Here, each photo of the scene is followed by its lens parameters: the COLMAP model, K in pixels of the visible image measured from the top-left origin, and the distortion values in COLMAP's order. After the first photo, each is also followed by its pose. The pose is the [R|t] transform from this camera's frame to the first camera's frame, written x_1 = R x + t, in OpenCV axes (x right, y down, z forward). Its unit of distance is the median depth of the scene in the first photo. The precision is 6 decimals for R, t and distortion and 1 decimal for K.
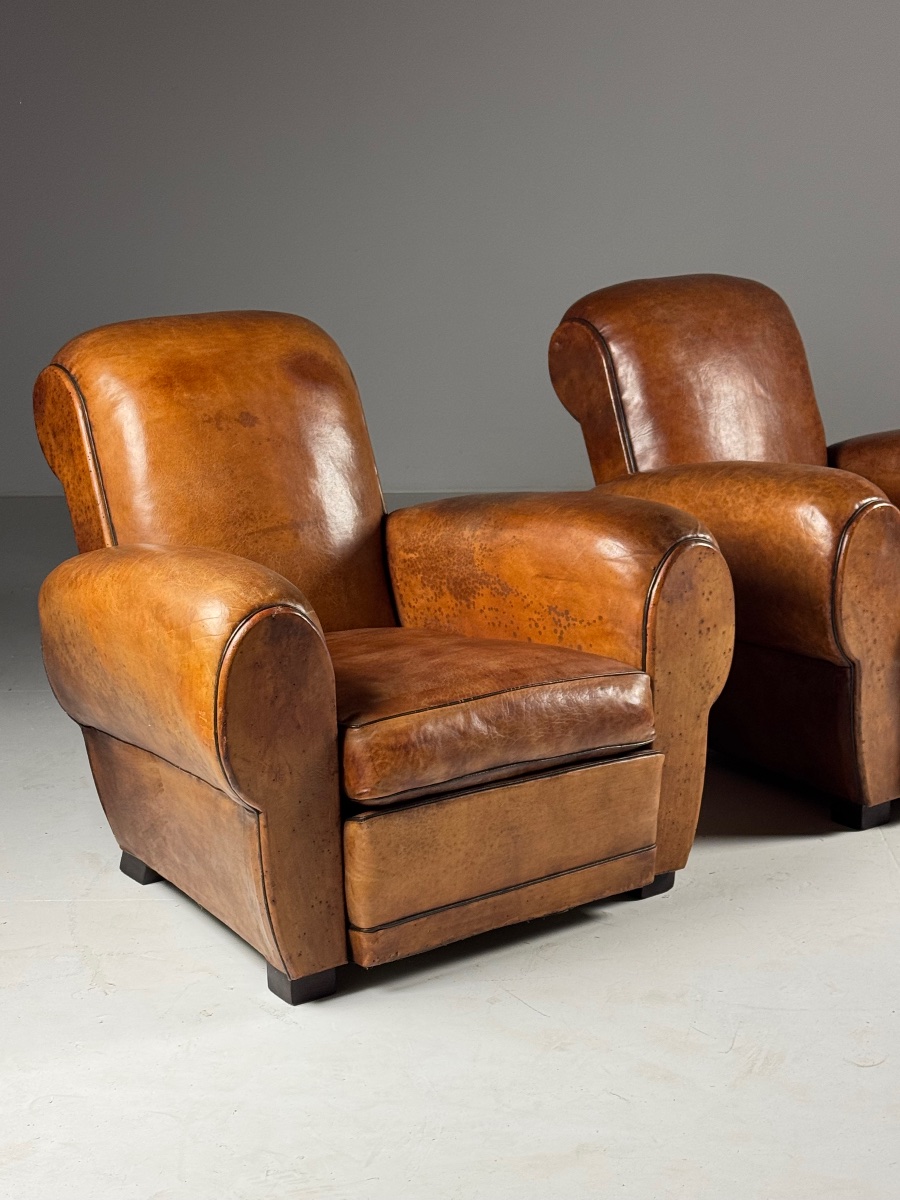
lens RADIAL K [[2109.9, 0, 450.0], [0, 2109.9, 600.0], [0, 0, 1]] dist [0.019836, 0.007558]
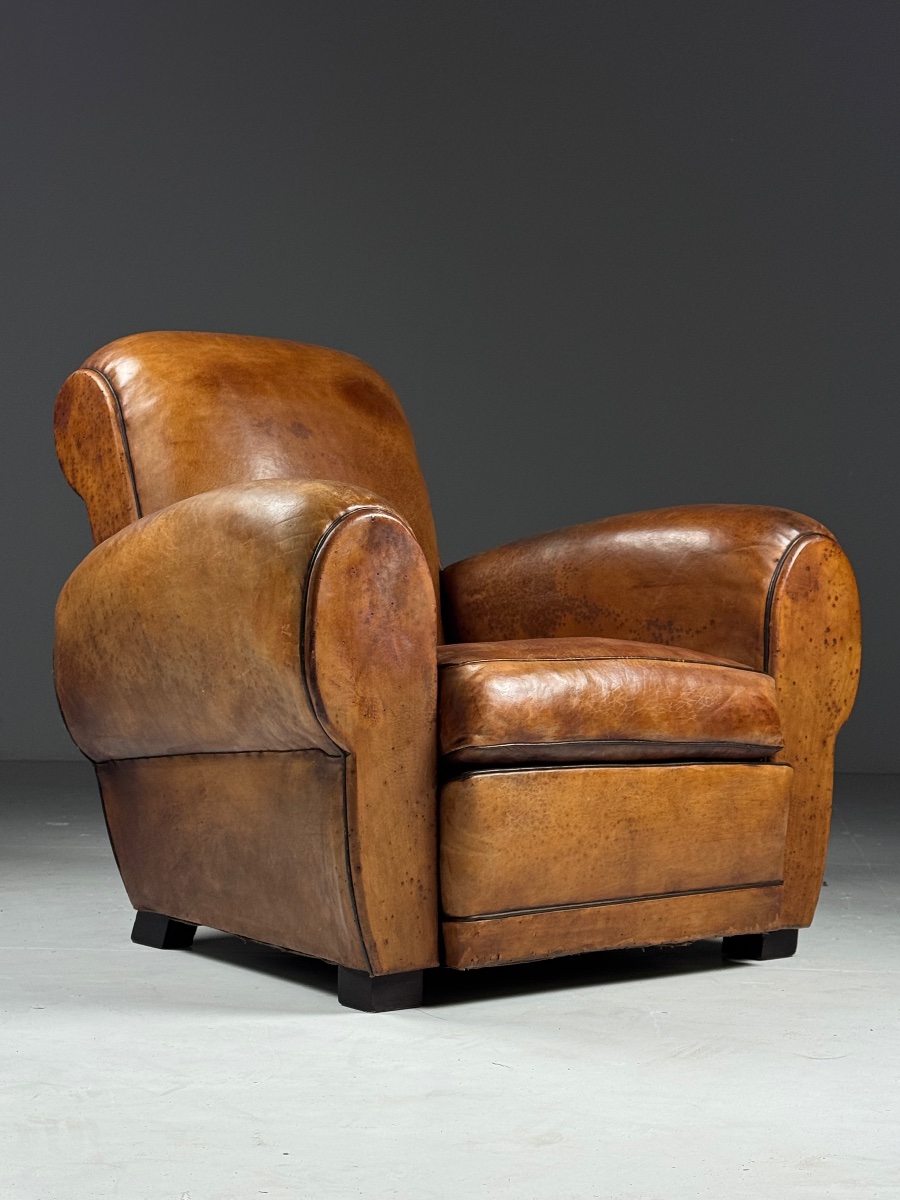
lens RADIAL K [[2182.6, 0, 450.0], [0, 2182.6, 600.0], [0, 0, 1]] dist [0.107167, -0.088457]
pose [[0.998454, 0.025705, 0.049274, -0.081520], [-0.013619, 0.972743, -0.231487, 0.209623], [-0.053881, 0.230458, 0.971589, 0.124867]]
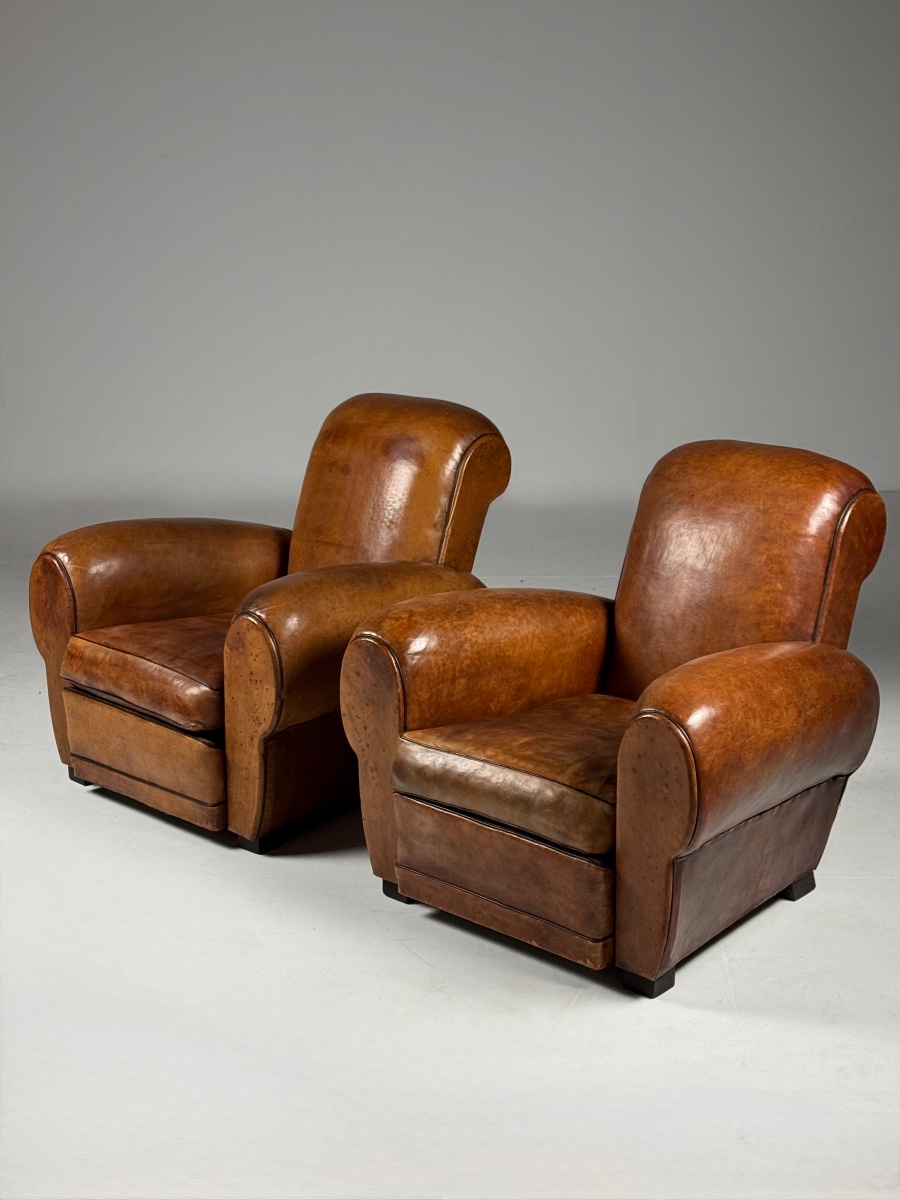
lens RADIAL K [[2028.4, 0, 450.0], [0, 2028.4, 600.0], [0, 0, 1]] dist [0.017212, 0.016647]
pose [[0.158734, 0.278254, -0.947301, 1.393969], [-0.207336, 0.947465, 0.243560, -0.388661], [0.965306, 0.157748, 0.208087, 0.838283]]
